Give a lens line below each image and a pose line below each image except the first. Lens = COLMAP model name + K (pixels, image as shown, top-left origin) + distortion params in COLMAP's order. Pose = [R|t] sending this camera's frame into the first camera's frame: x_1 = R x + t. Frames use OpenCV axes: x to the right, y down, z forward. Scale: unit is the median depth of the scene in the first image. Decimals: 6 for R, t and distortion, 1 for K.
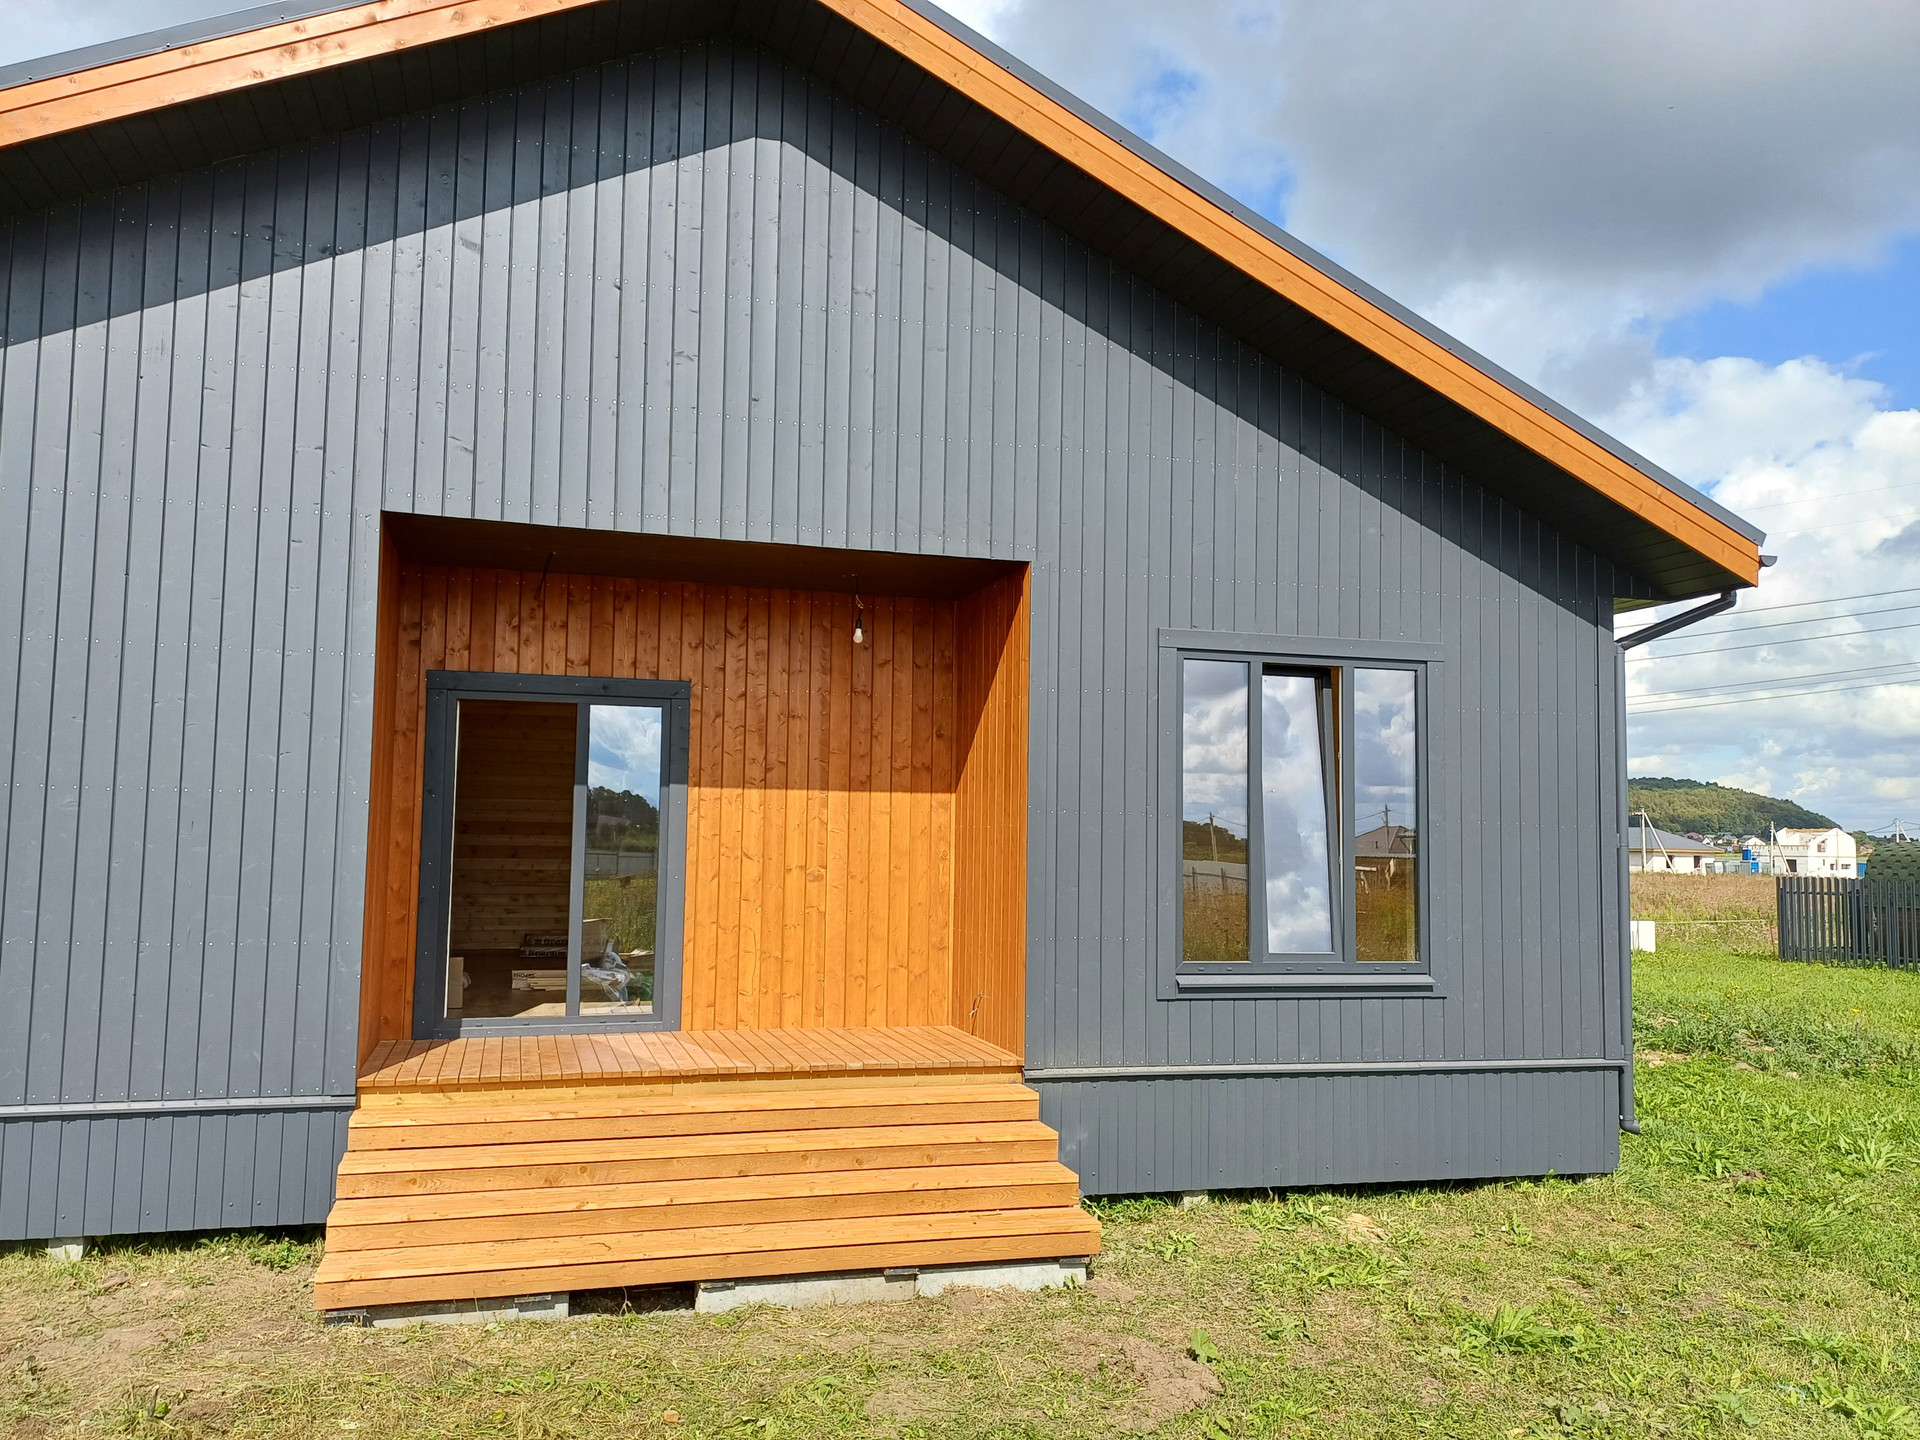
lens RADIAL K [[1427.1, 0, 918.7], [0, 1427.1, 731.4], [0, 0, 1]] dist [0.045144, -0.001834]
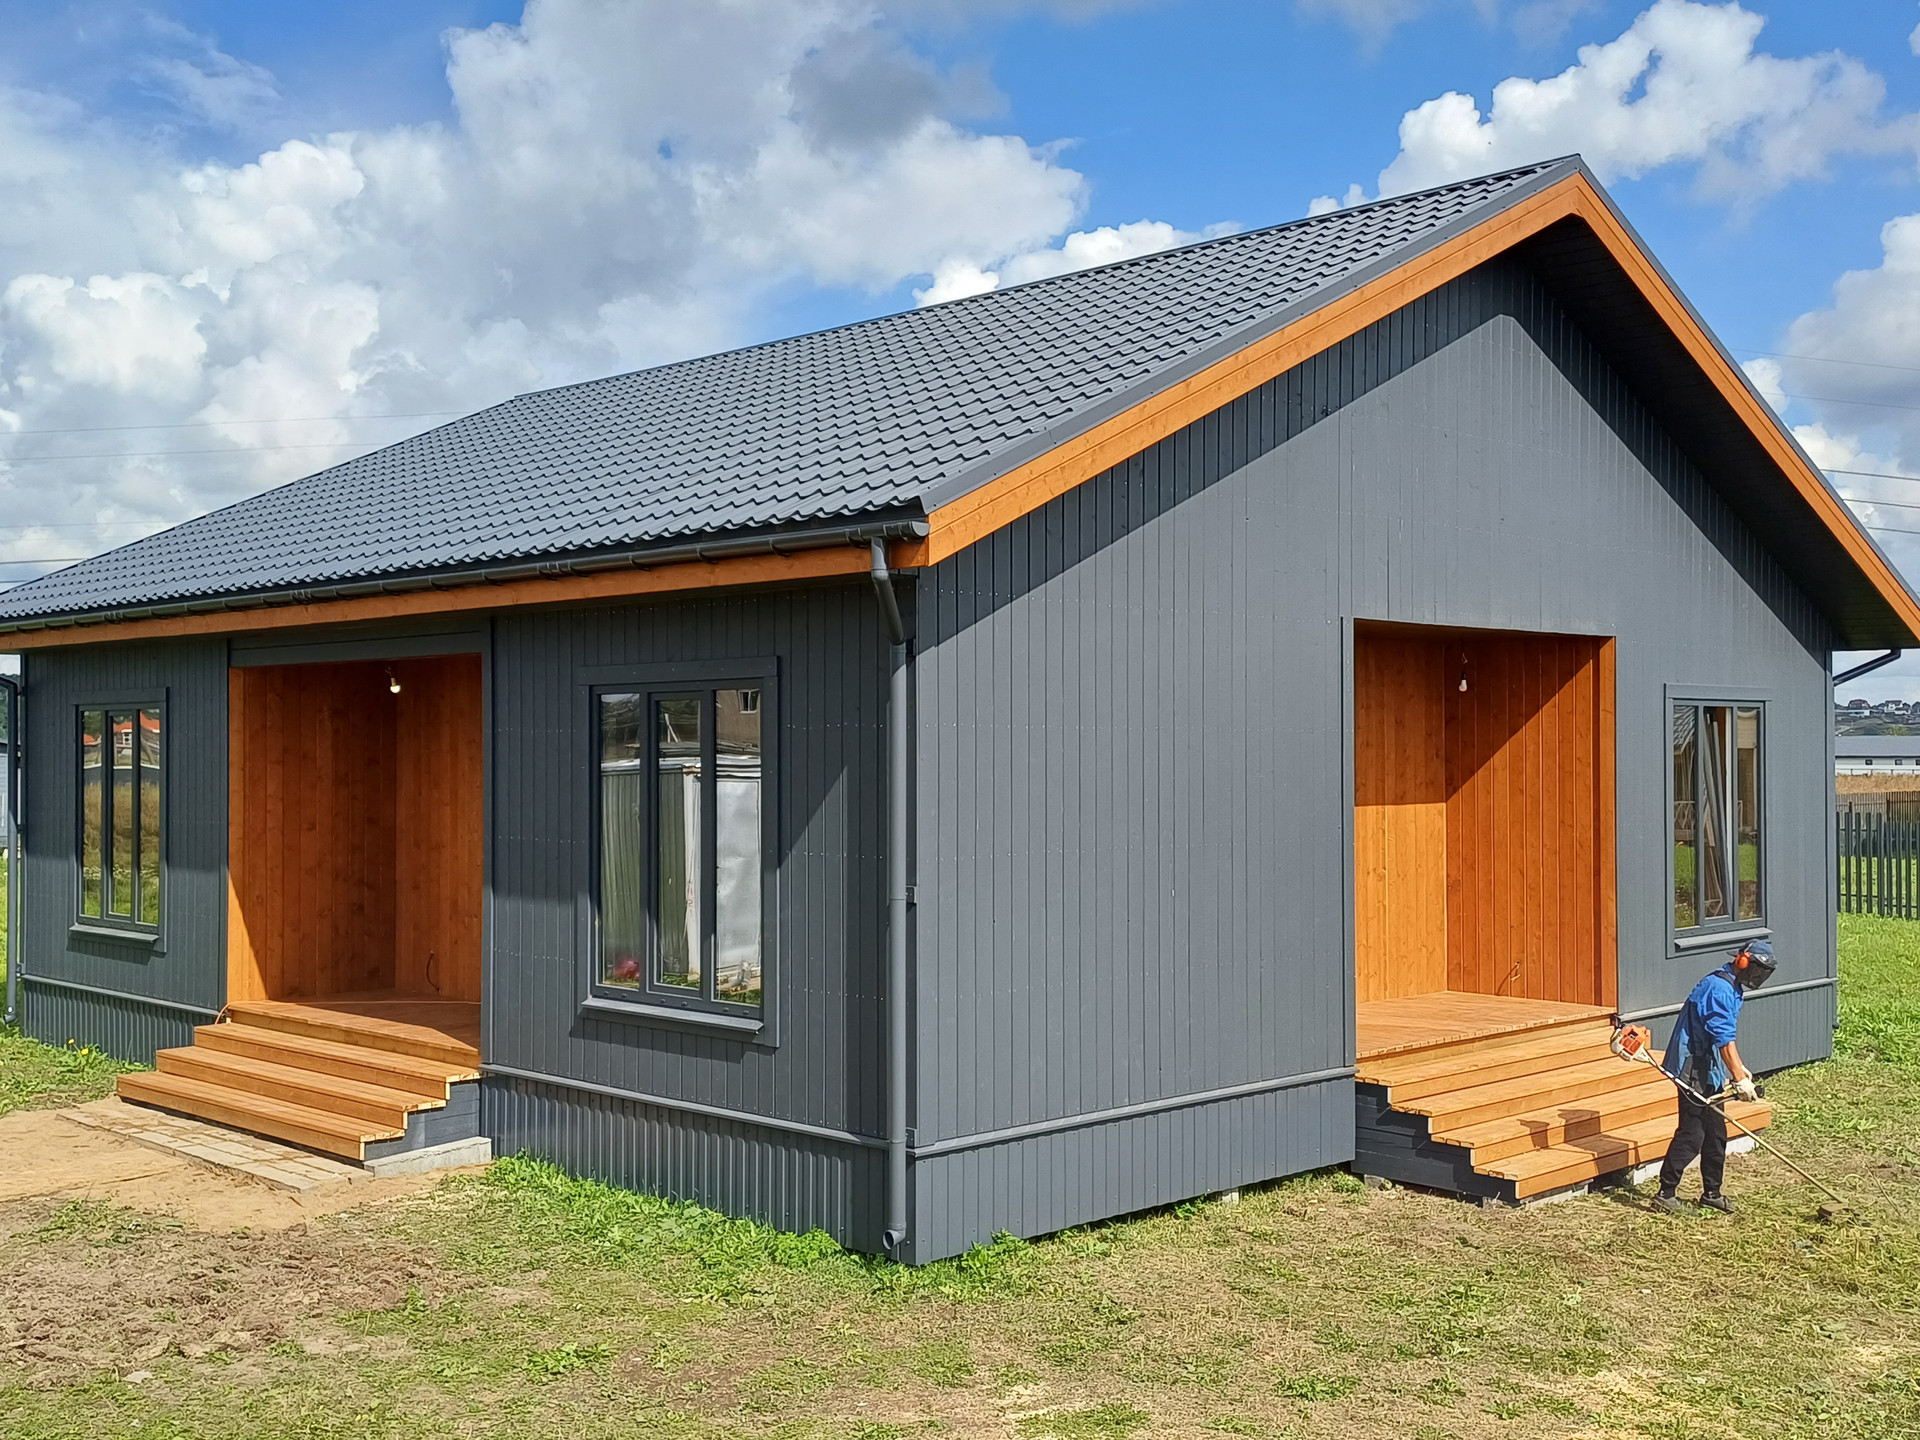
lens RADIAL K [[2052.8, 0, 960.0], [0, 2052.8, 720.0], [0, 0, 1]] dist [0.065470, -0.003002]
pose [[0.878656, -0.014166, 0.477244, -1.318776], [-0.019474, 0.997665, 0.065467, -0.148996], [-0.477057, -0.066817, 0.876329, -0.377046]]
